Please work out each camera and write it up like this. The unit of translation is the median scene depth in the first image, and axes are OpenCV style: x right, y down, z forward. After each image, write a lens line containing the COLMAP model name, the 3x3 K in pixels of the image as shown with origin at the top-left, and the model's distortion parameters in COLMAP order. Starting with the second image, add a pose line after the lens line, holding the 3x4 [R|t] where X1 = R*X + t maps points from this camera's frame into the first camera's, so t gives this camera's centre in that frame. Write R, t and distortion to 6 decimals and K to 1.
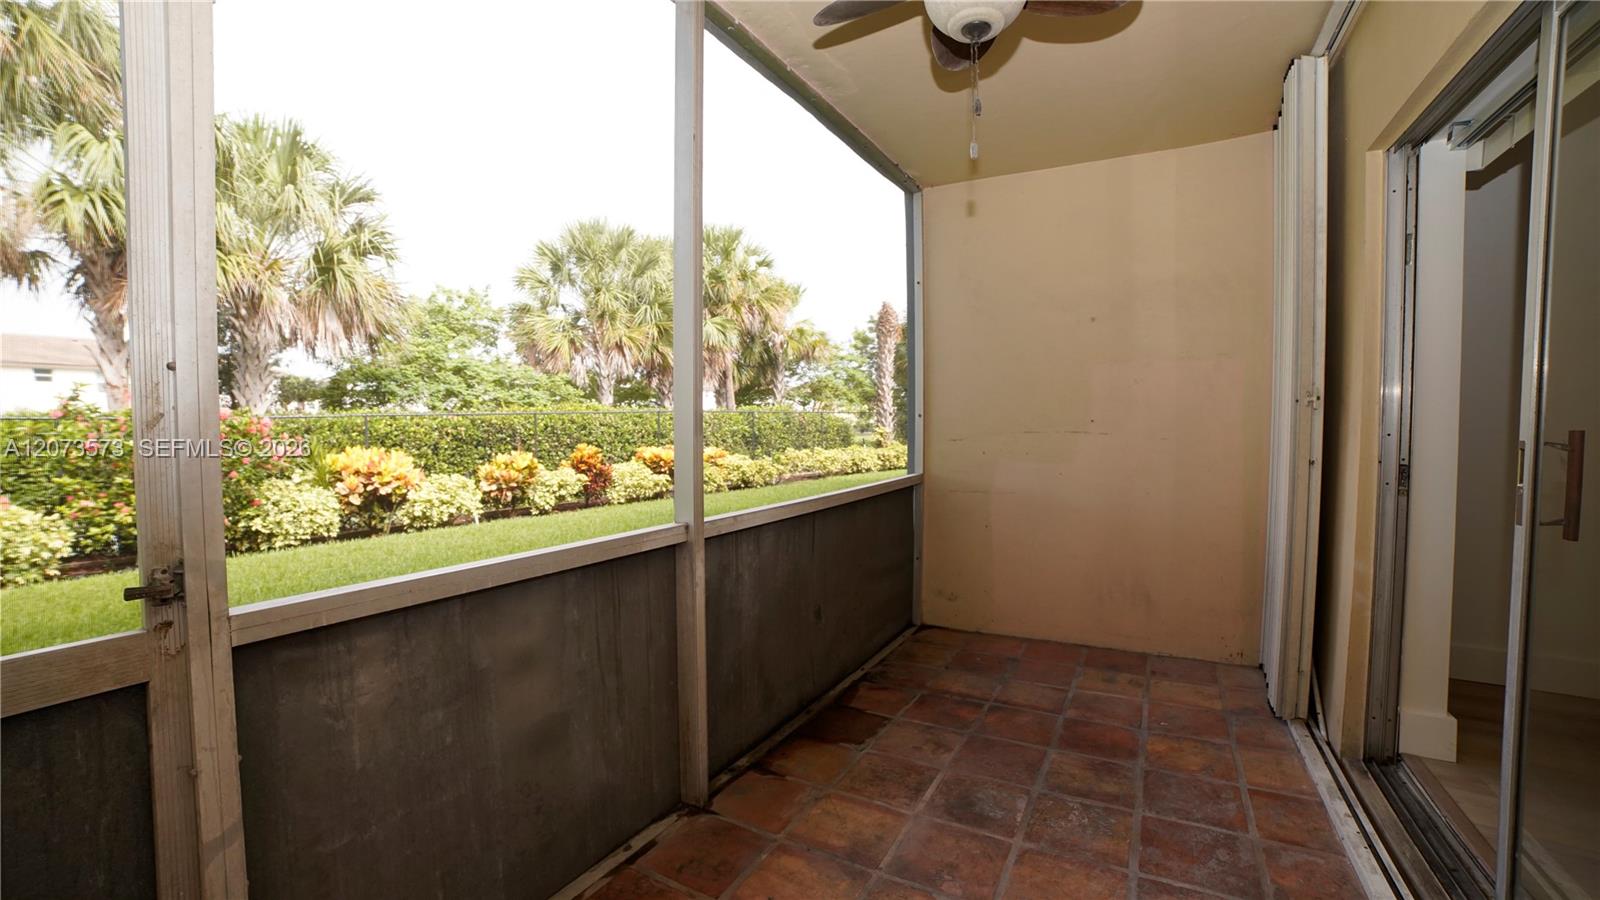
lens RADIAL K [[645.7, 0, 791.9], [0, 645.7, 454.5], [0, 0, 1]] dist [-0.109947, 0.035769]
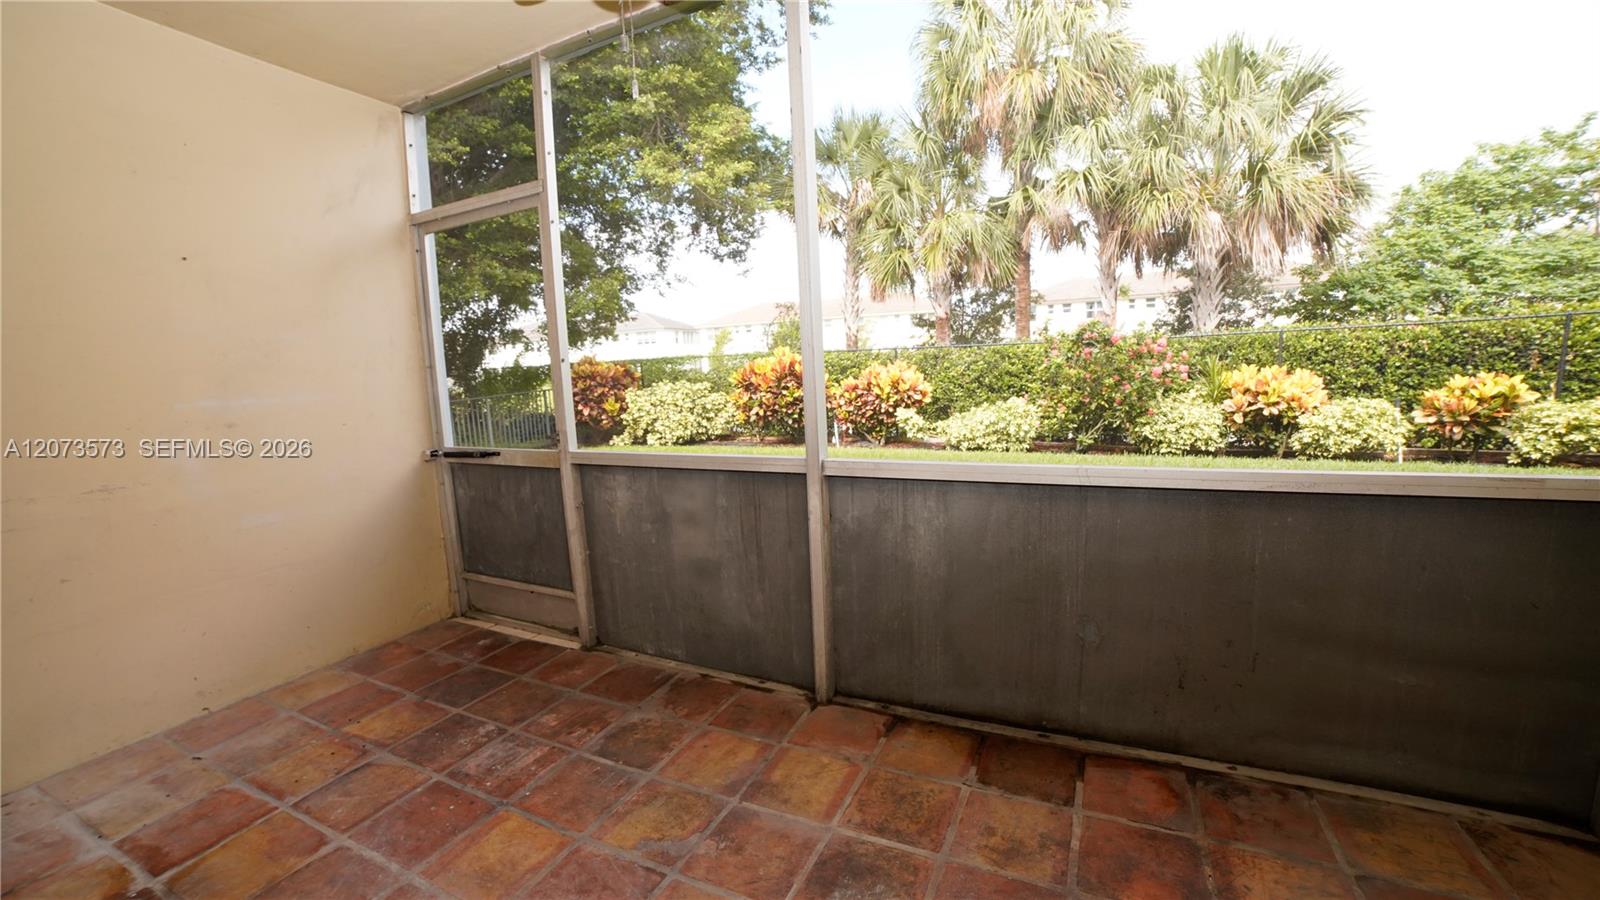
lens RADIAL K [[645.7, 0, 791.9], [0, 645.7, 454.5], [0, 0, 1]] dist [-0.109947, 0.035769]
pose [[0.078854, 0.148656, -0.985740, 0.316218], [0.000186, 0.988817, 0.149135, -0.023365], [0.996886, -0.011943, 0.077945, 0.284597]]
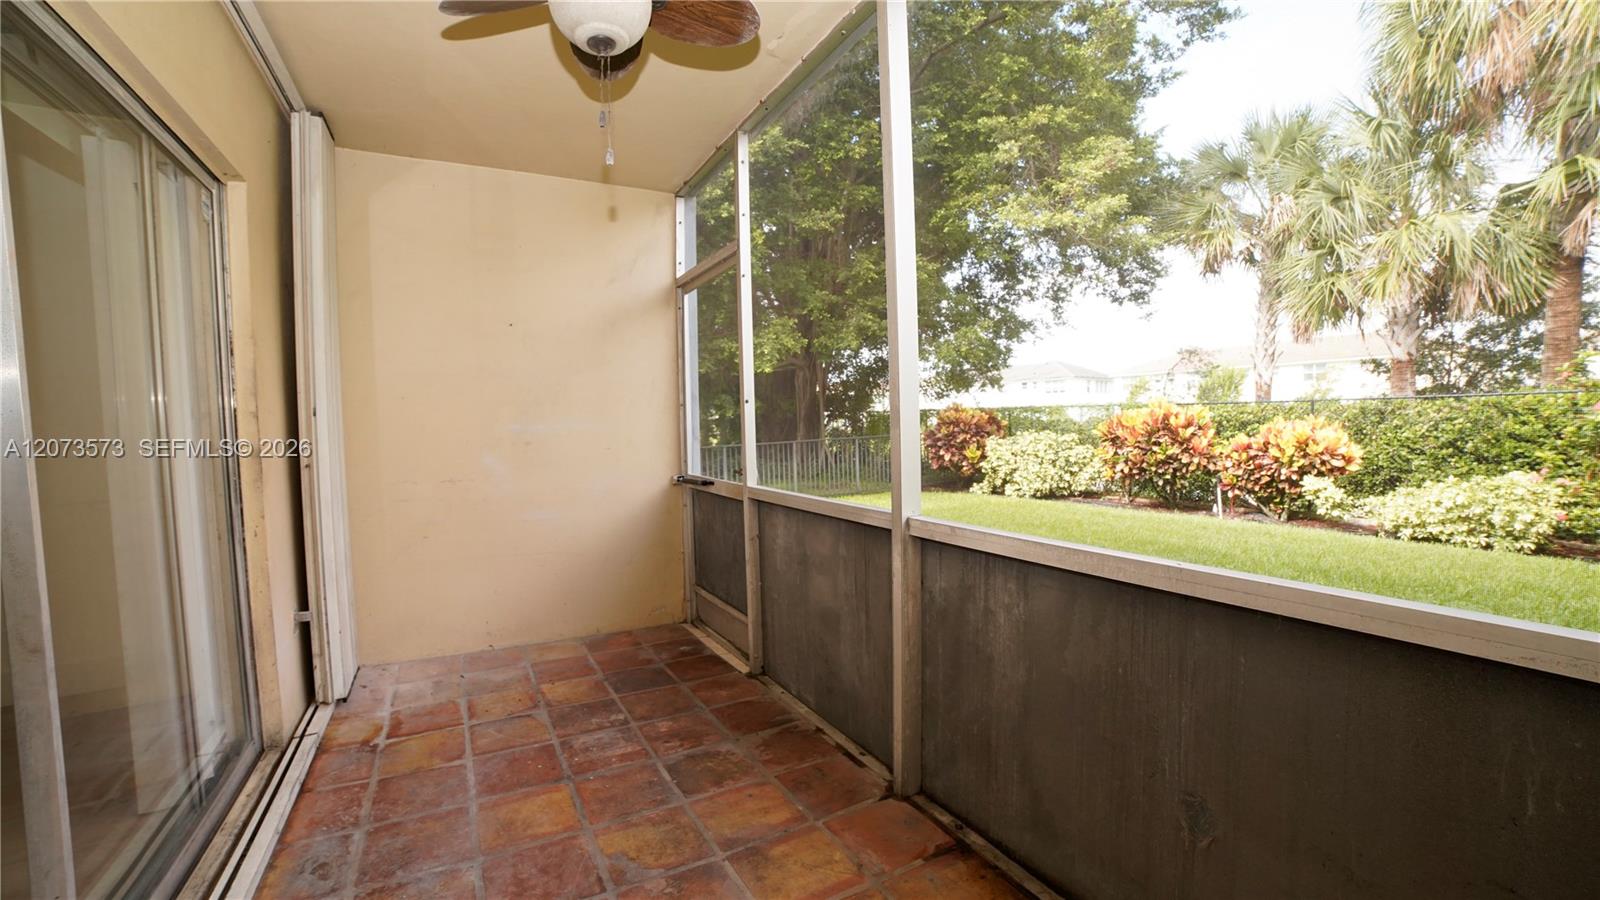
lens RADIAL K [[645.7, 0, 791.9], [0, 645.7, 454.5], [0, 0, 1]] dist [-0.109947, 0.035769]
pose [[-0.517196, 0.061690, -0.853641, 0.256879], [-0.011794, 0.996791, 0.079181, -0.021218], [0.855786, 0.051020, -0.514808, 0.446151]]
